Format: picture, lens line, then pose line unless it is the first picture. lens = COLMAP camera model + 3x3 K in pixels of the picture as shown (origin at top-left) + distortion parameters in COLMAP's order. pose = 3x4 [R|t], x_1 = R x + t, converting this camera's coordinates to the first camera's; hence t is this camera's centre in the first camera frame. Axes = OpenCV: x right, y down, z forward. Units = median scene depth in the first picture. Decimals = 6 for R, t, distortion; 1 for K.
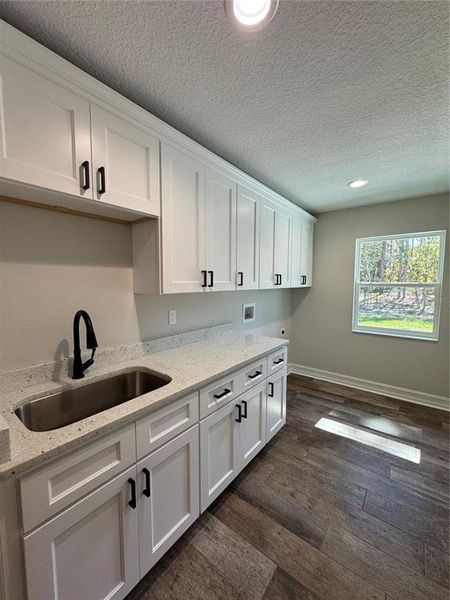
lens RADIAL K [[240.2, 0, 228.0], [0, 240.2, 300.4], [0, 0, 1]] dist [-0.000671, -0.000291]
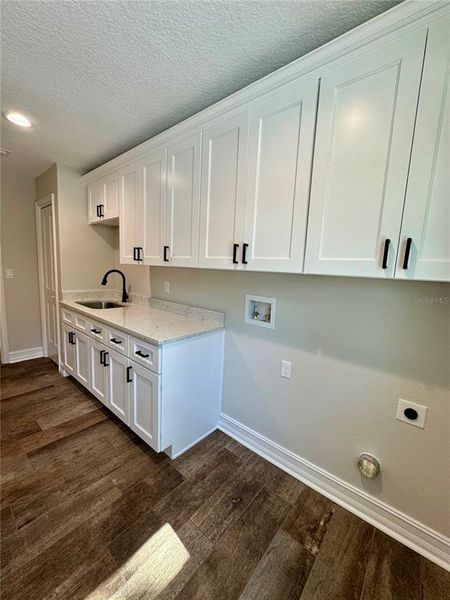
lens RADIAL K [[240.2, 0, 227.6], [0, 240.2, 299.8], [0, 0, 1]] dist [-0.000671, -0.000291]
pose [[-0.036475, 0.119229, -0.992197, 1.052986], [-0.133257, 0.983410, 0.123072, -0.064833], [0.990410, 0.136707, -0.019982, 1.372348]]
